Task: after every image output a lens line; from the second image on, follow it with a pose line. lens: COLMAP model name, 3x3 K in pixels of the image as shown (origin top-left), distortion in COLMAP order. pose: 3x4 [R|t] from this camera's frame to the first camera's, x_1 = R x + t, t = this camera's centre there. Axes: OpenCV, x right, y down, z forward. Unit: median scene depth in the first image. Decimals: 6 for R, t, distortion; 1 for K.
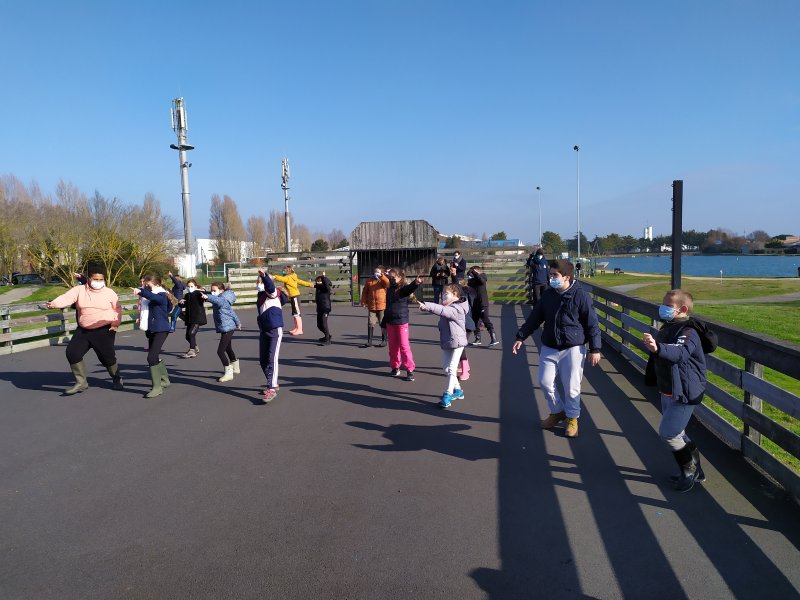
lens RADIAL K [[593.1, 0, 402.5], [0, 593.1, 305.1], [0, 0, 1]] dist [0.063956, -0.055133]
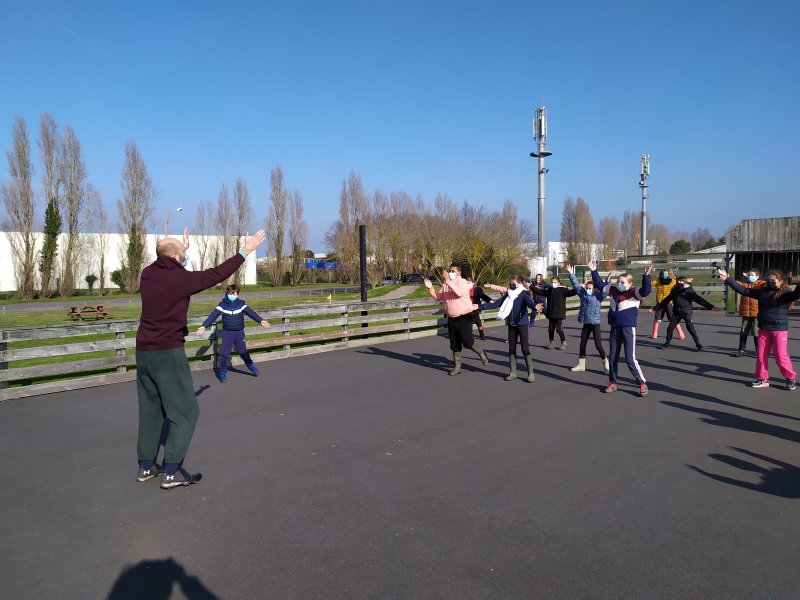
lens RADIAL K [[593.8, 0, 400.0], [0, 593.8, 300.0], [0, 0, 1]] dist [0.071146, -0.063760]
pose [[0.841351, 0.040313, -0.538984, -0.002651], [-0.047125, 0.998888, 0.001149, 0.000055], [0.538431, 0.024432, 0.842315, -0.002941]]
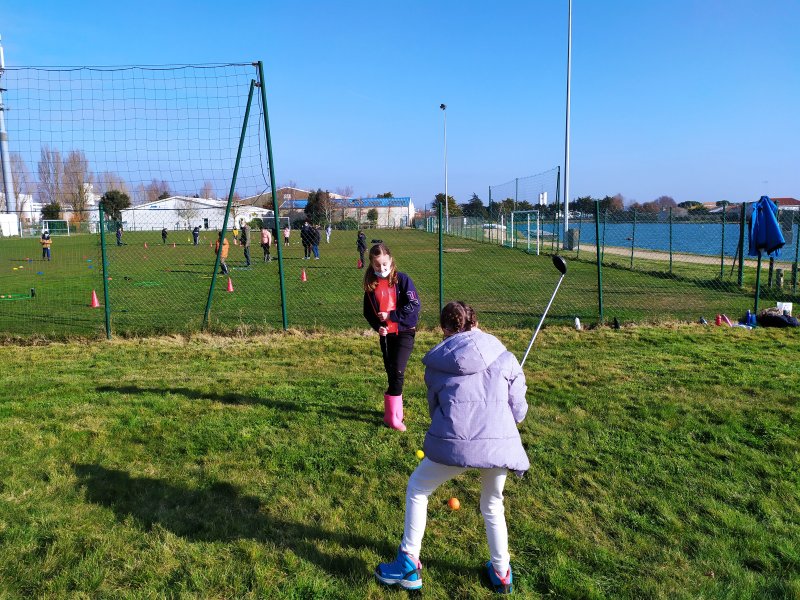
lens RADIAL K [[596.6, 0, 400.0], [0, 596.6, 300.0], [0, 0, 1]] dist [0.041020, -0.007643]
pose [[0.983659, -0.013075, 0.179568, 0.108753], [0.004637, 0.998869, 0.047330, -0.041000], [-0.179983, -0.045724, 0.982606, 0.591498]]
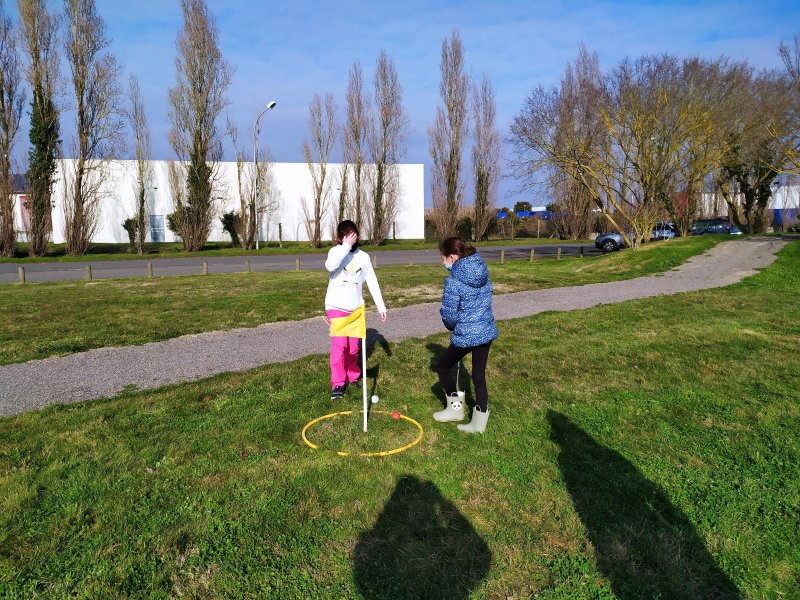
lens RADIAL K [[598.9, 0, 404.8], [0, 598.9, 302.1], [0, 0, 1]] dist [0.063062, -0.059886]
pose [[0.601526, 0.113983, -0.790680, -0.222058], [-0.063104, 0.993455, 0.095207, -0.005692], [0.796357, -0.007375, 0.604782, 0.285167]]
